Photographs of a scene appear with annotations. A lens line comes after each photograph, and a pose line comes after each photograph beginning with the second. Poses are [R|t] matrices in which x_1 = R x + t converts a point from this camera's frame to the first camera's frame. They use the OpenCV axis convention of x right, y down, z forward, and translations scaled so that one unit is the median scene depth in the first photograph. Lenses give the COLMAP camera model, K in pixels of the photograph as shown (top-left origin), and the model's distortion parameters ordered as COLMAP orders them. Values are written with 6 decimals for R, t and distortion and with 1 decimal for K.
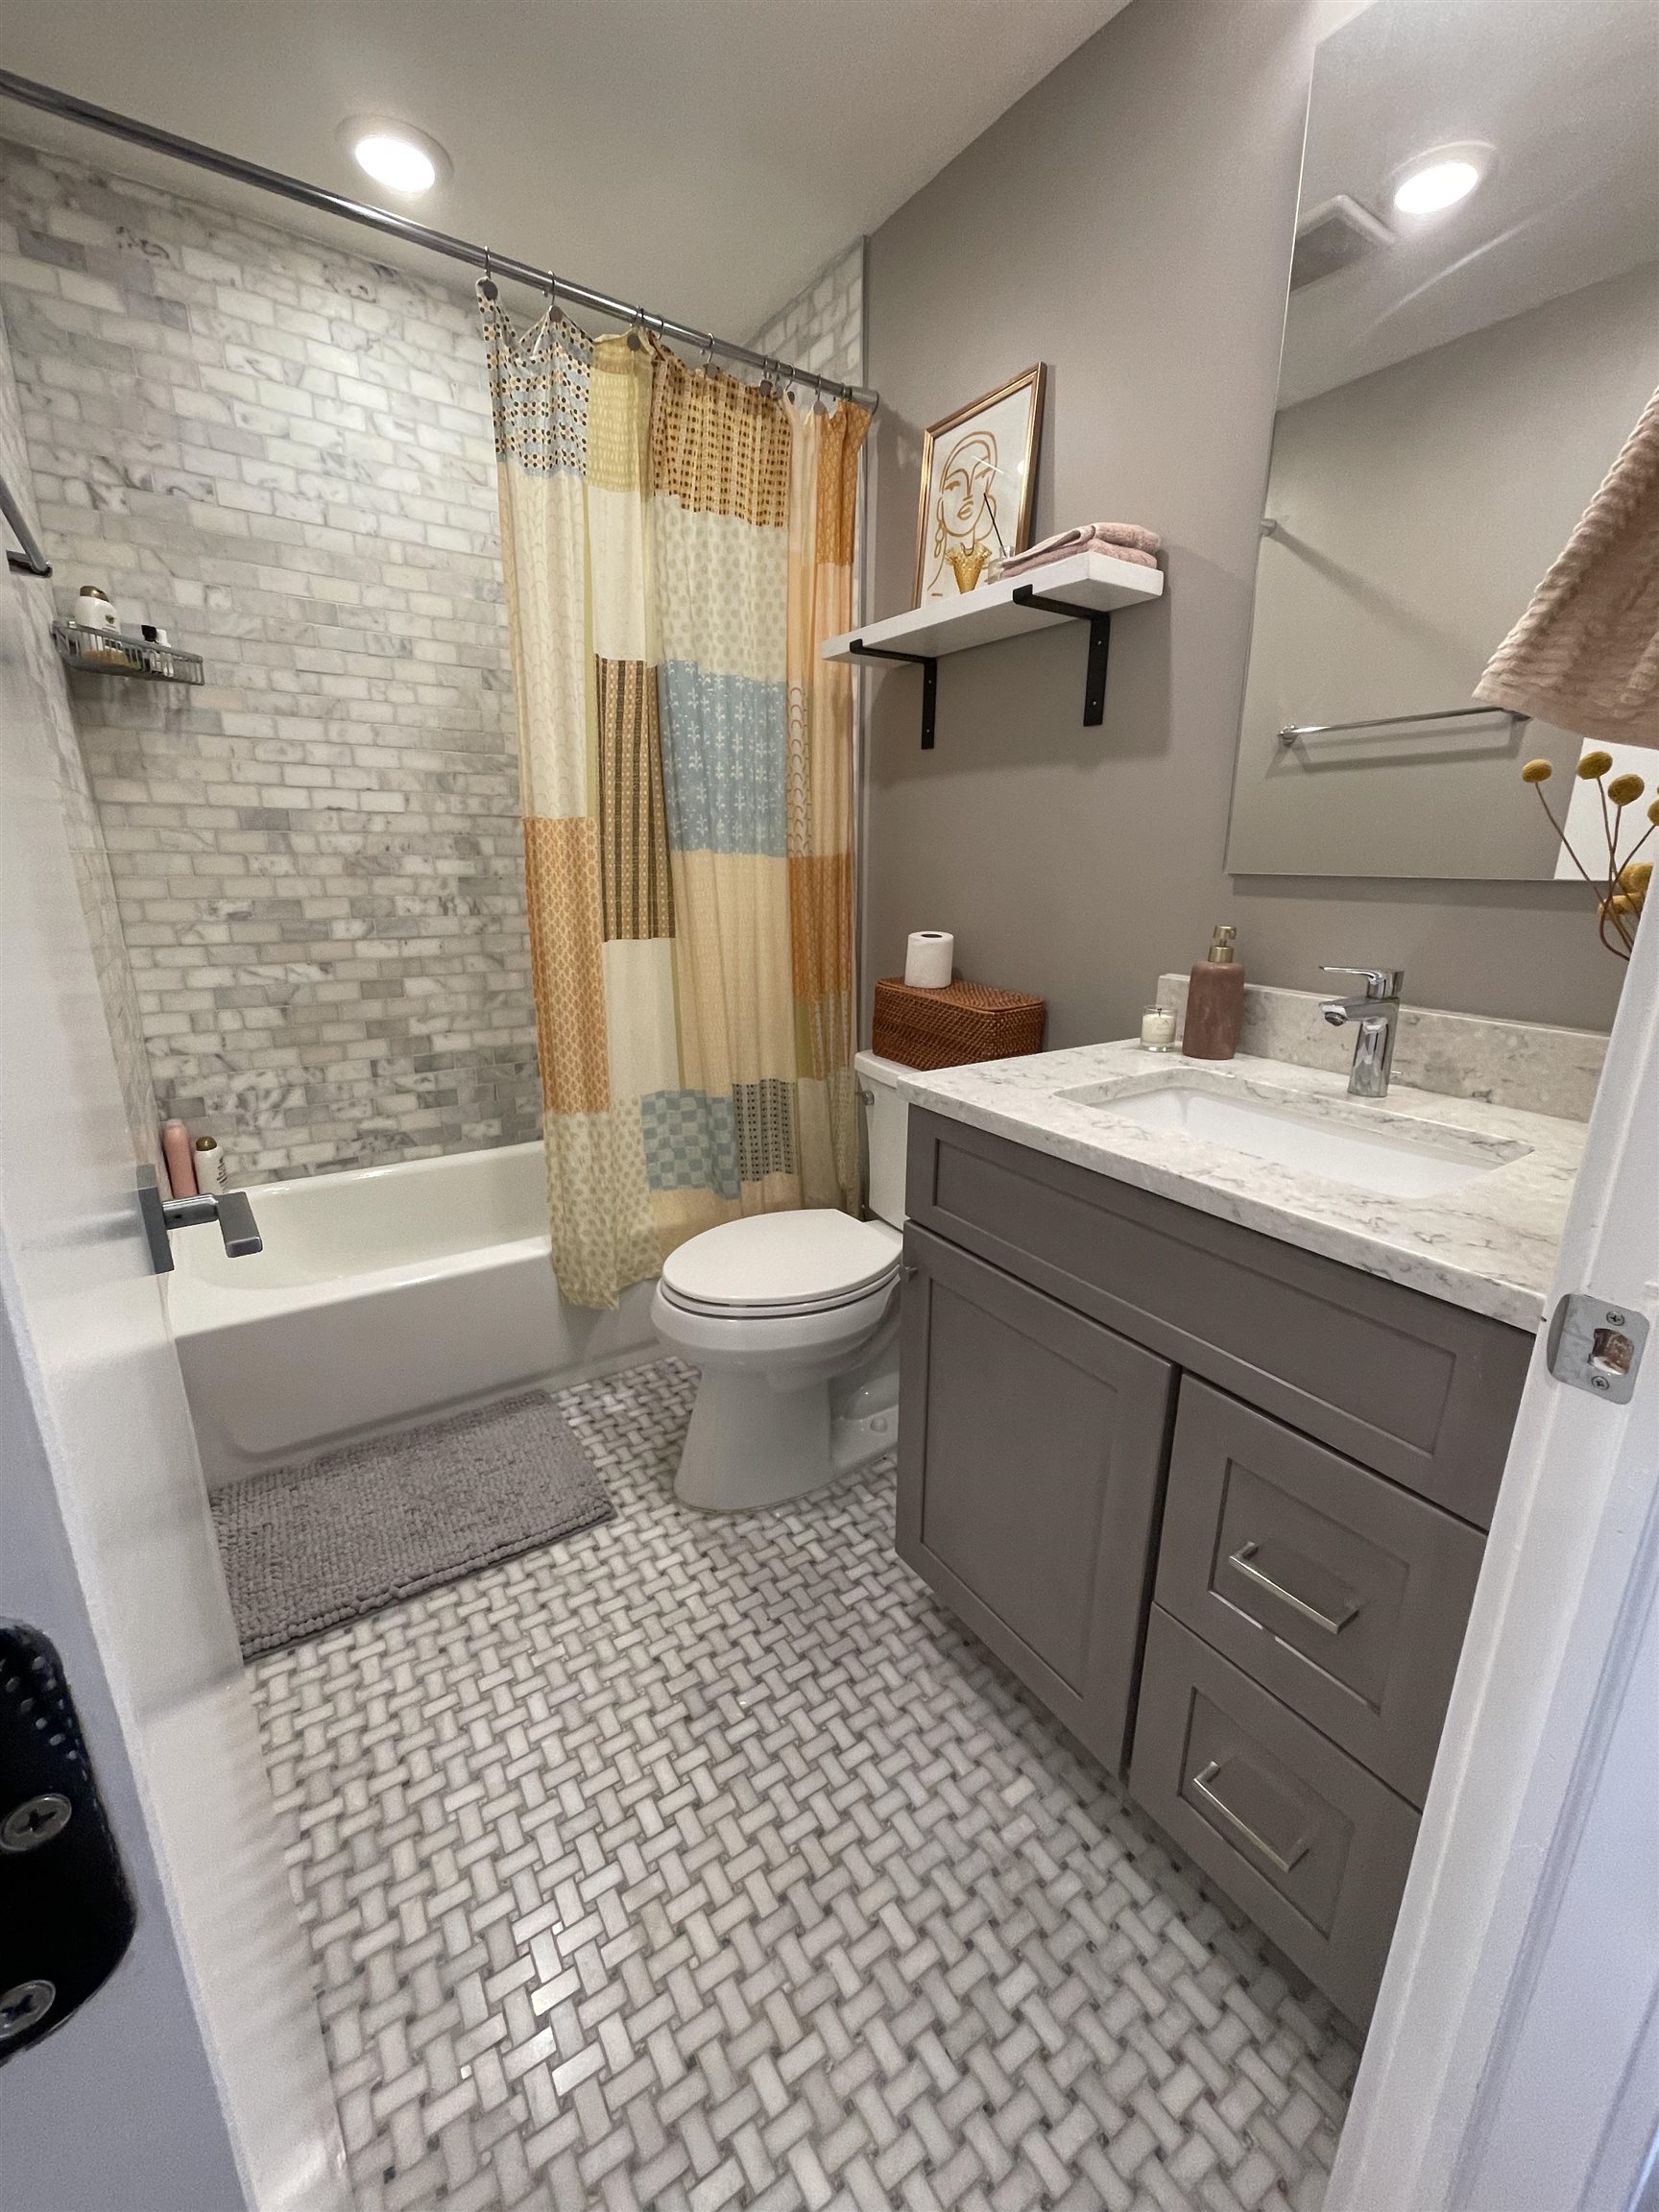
lens RADIAL K [[896.3, 0, 835.7], [0, 896.3, 1103.2], [0, 0, 1]] dist [-0.003855, 0.002329]
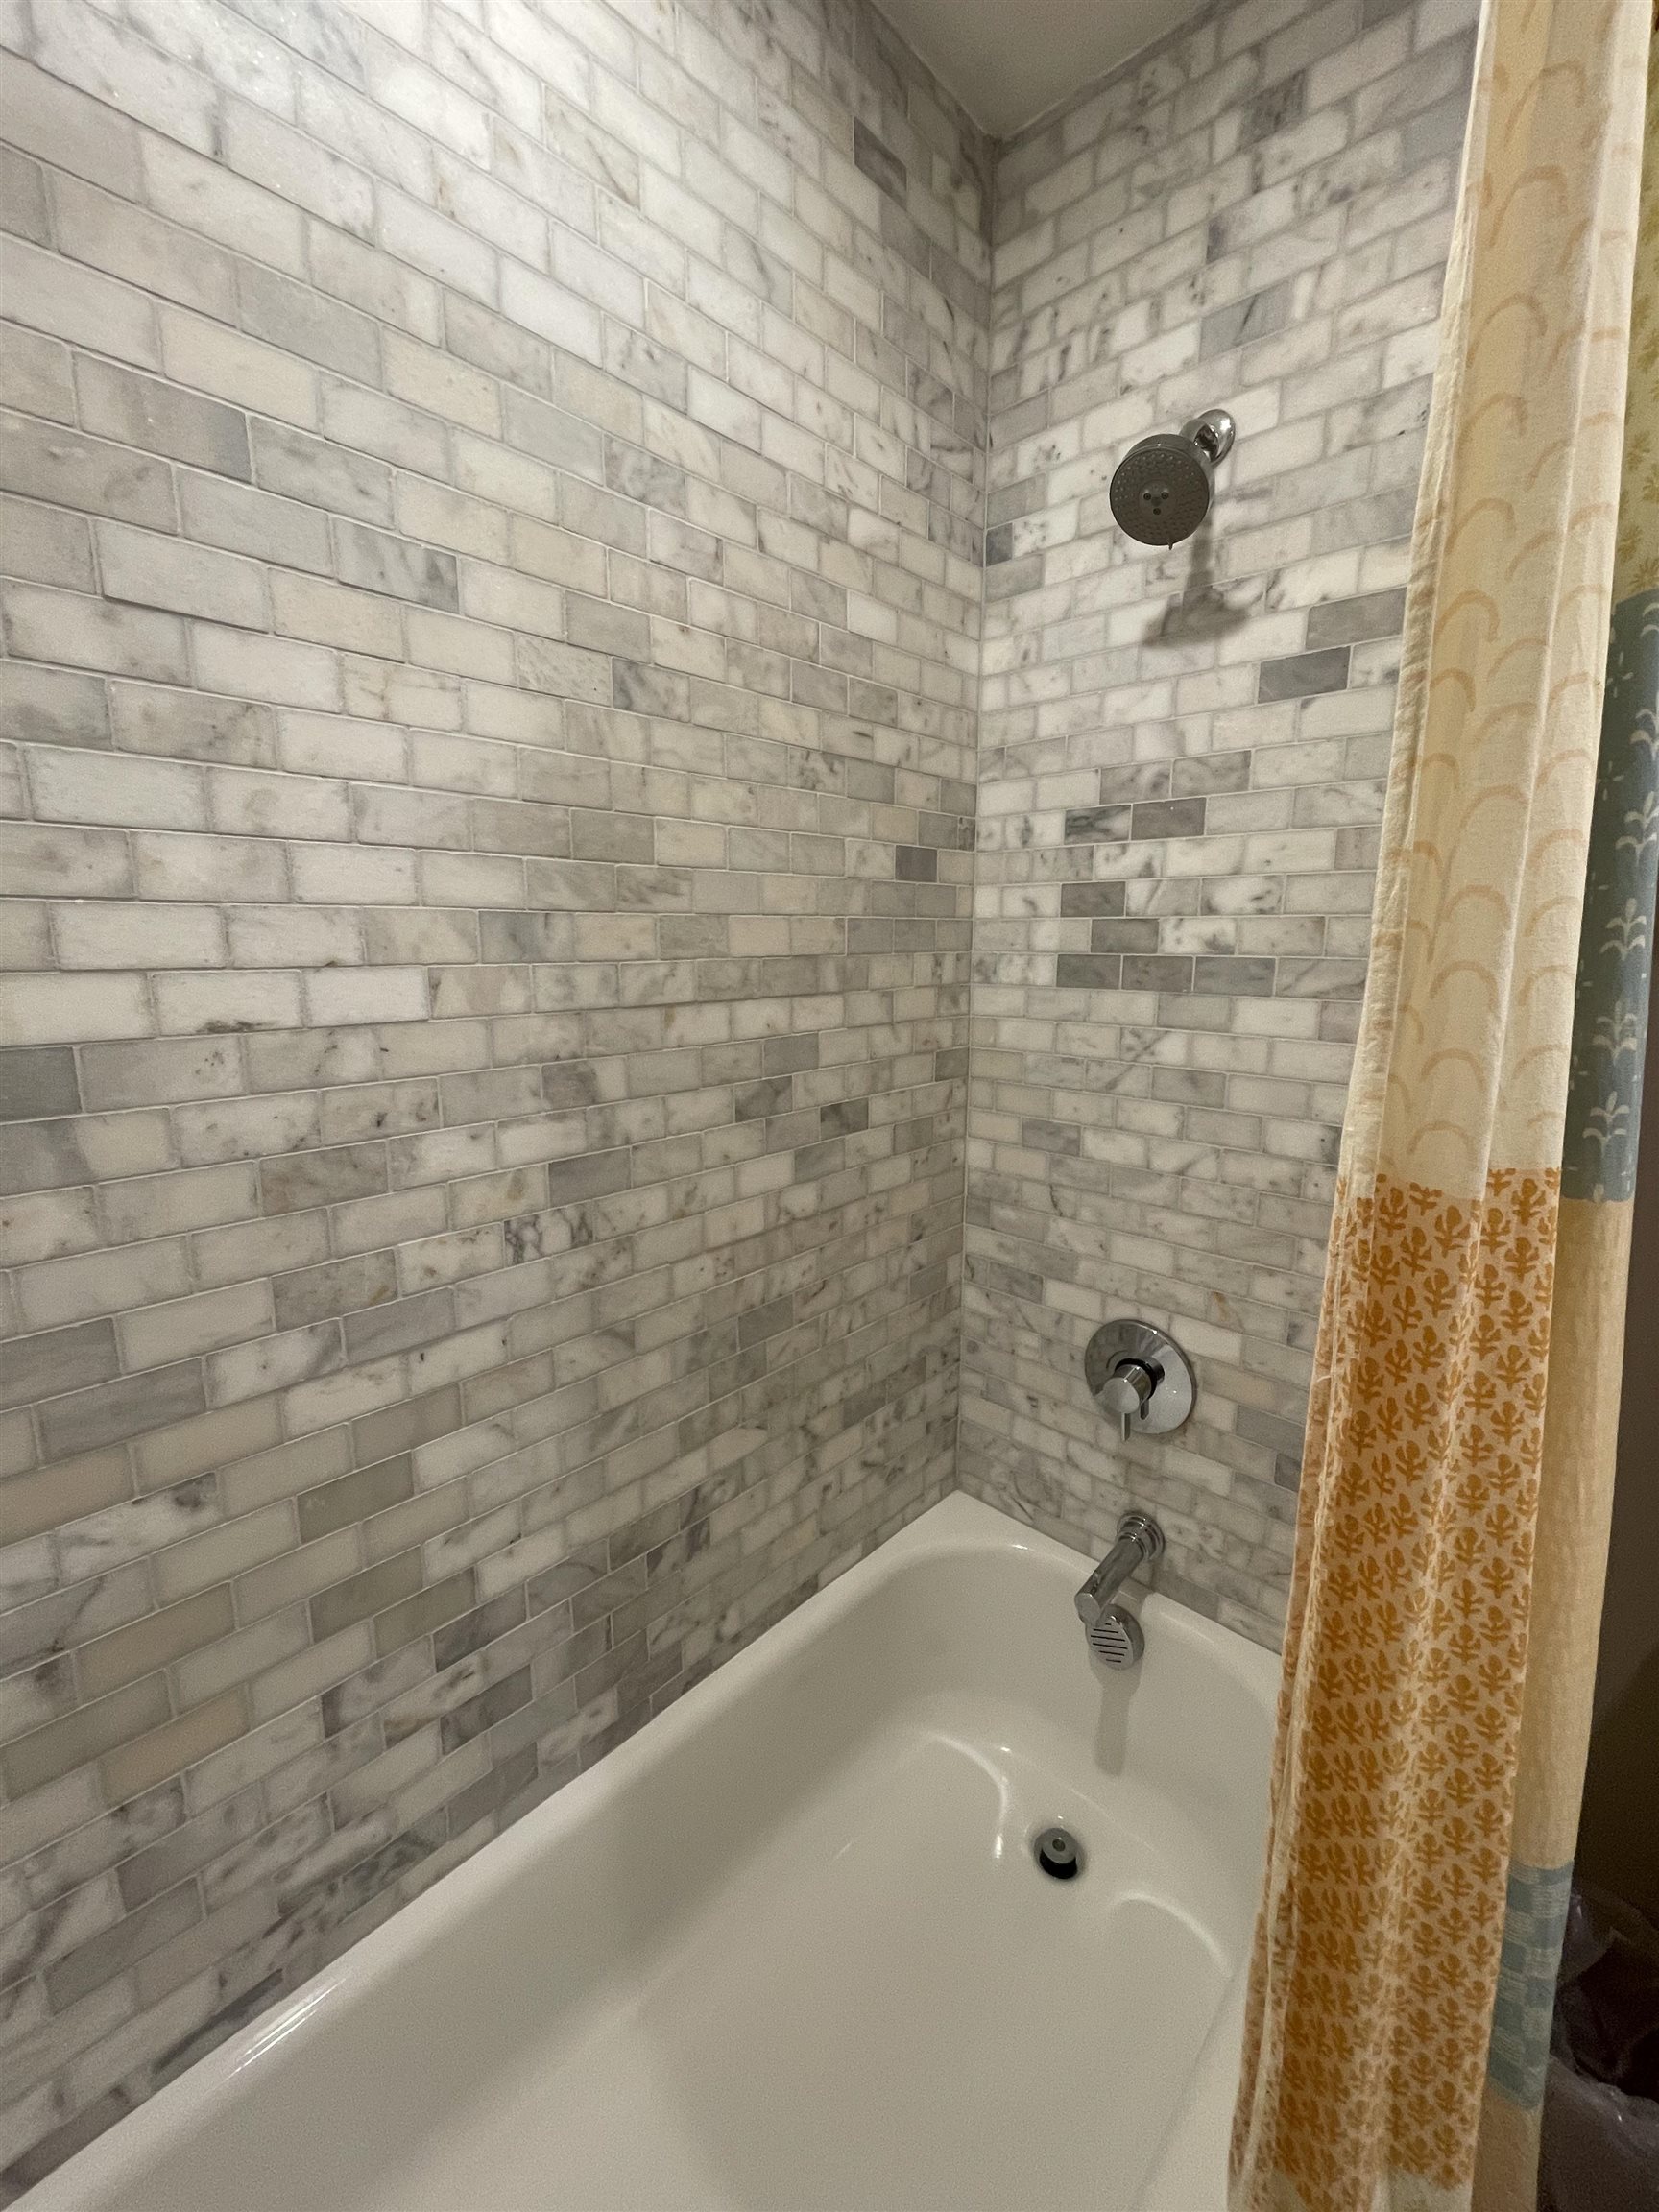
lens RADIAL K [[896.3, 0, 836.9], [0, 896.3, 1104.8], [0, 0, 1]] dist [-0.003855, 0.002329]
pose [[0.969487, -0.060384, 0.237588, -0.404159], [0.080885, 0.993706, -0.077499, -0.245546], [-0.231413, 0.094351, 0.968270, 0.604610]]
